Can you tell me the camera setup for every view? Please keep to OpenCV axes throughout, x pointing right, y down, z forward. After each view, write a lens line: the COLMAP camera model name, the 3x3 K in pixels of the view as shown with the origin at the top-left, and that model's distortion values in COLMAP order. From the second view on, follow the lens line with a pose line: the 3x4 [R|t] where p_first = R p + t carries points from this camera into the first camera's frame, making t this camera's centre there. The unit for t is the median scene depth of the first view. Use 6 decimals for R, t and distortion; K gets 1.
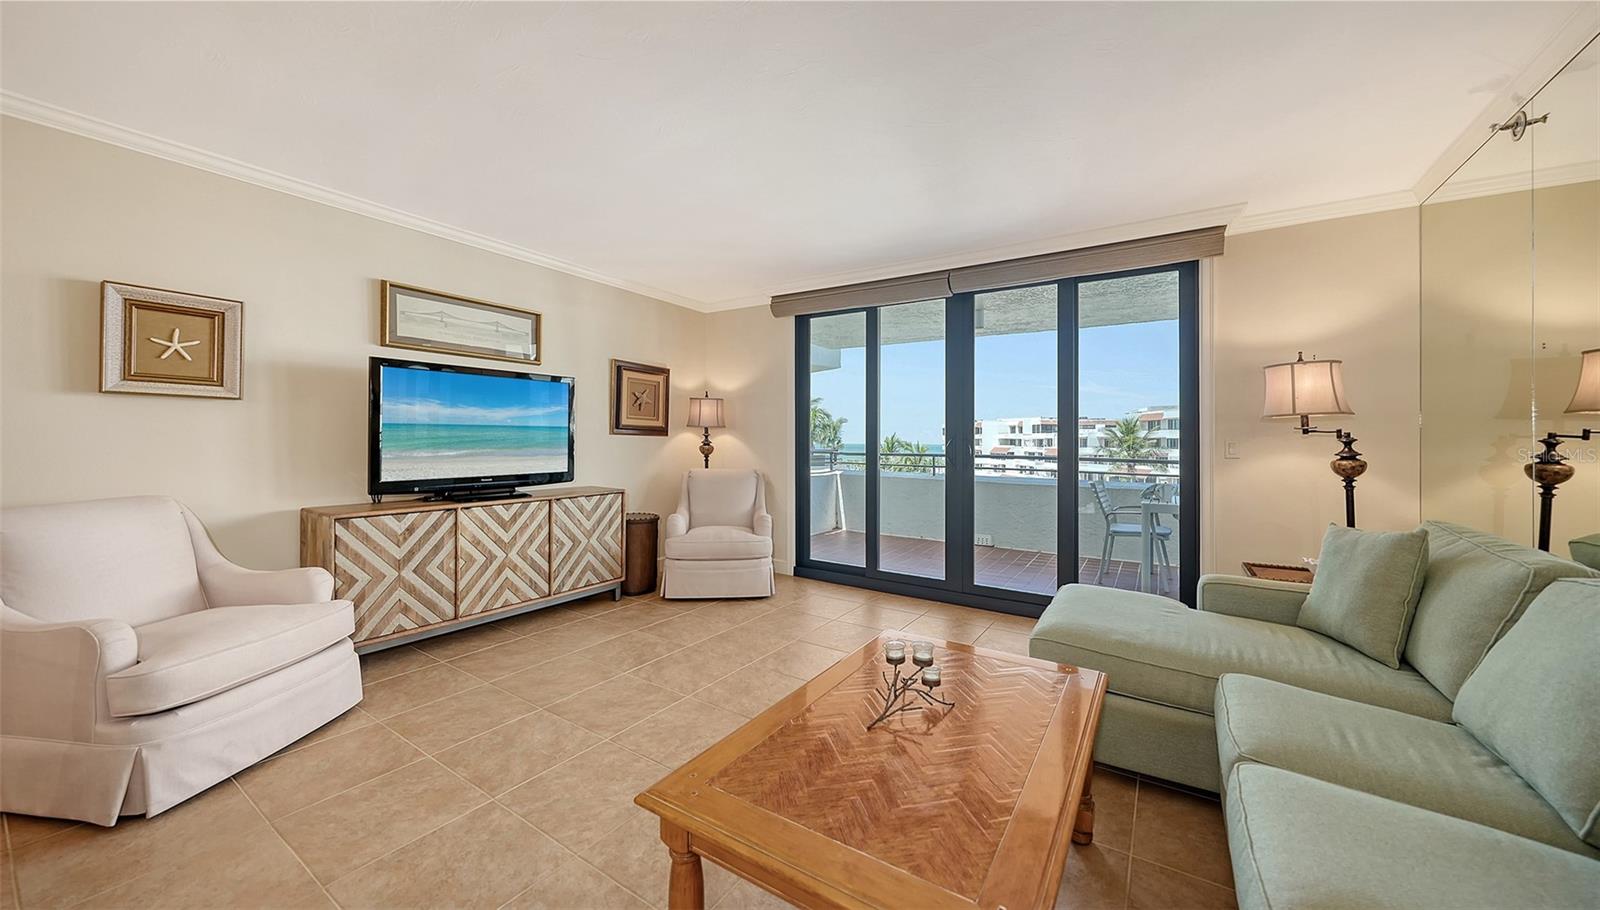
lens RADIAL K [[584.5, 0, 811.2], [0, 584.5, 434.6], [0, 0, 1]] dist [0.001201, 0.000057]
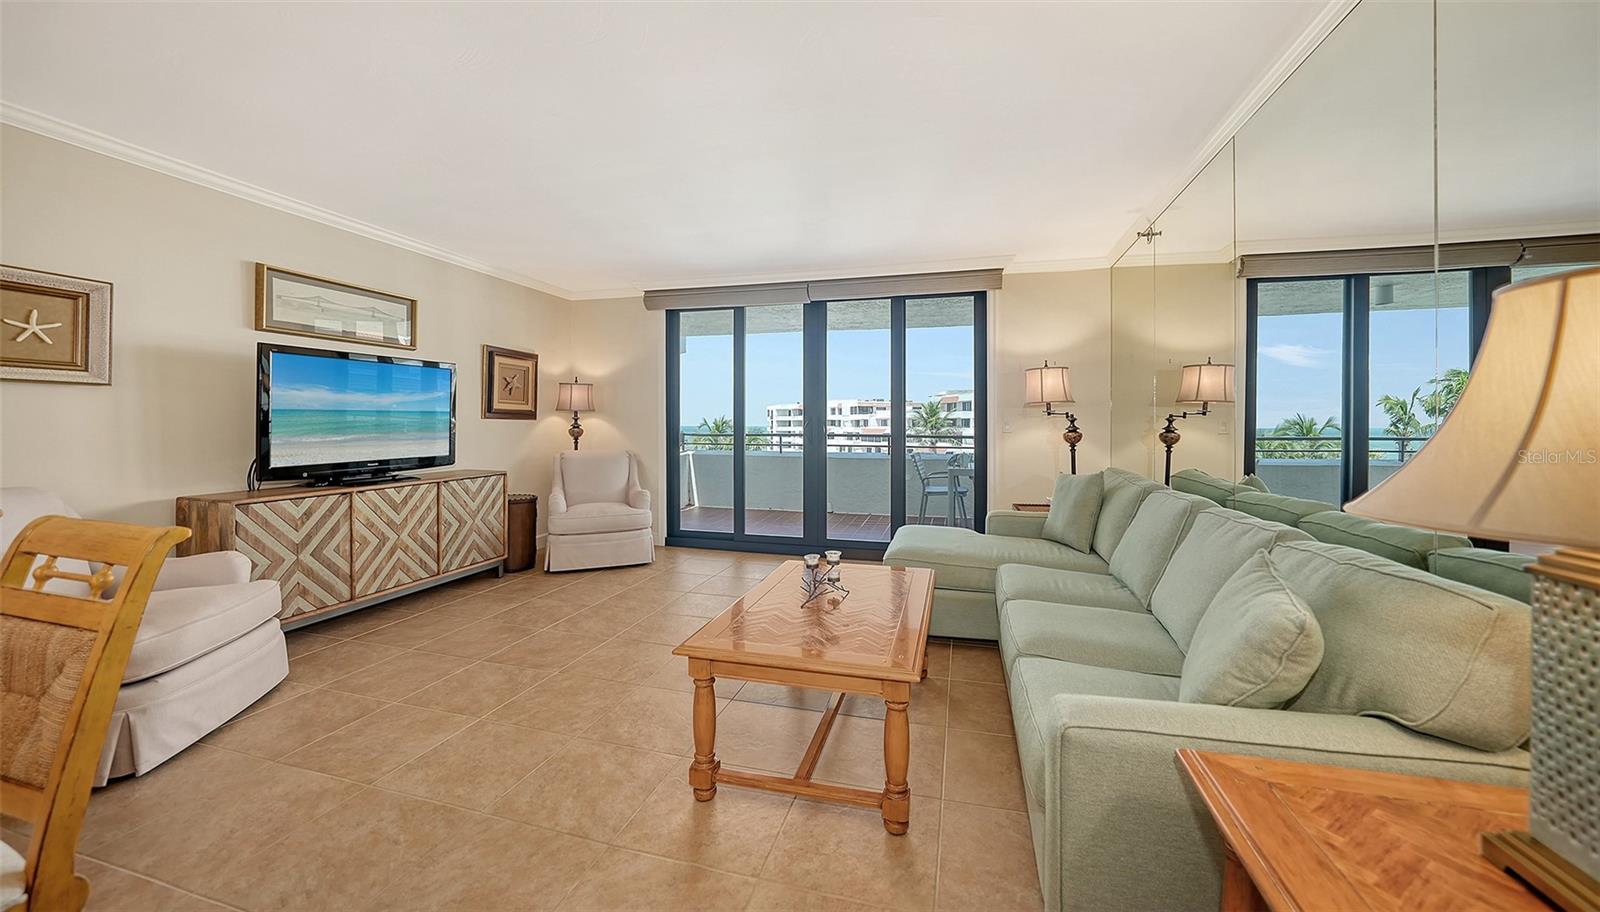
lens RADIAL K [[592.0, 0, 796.4], [0, 592.0, 425.0], [0, 0, 1]] dist [-0.001043, -0.000098]
pose [[0.962311, -0.009852, 0.271772, -0.135363], [0.005847, 0.999862, 0.015544, -0.002832], [-0.271888, -0.013370, 0.962236, -0.202568]]
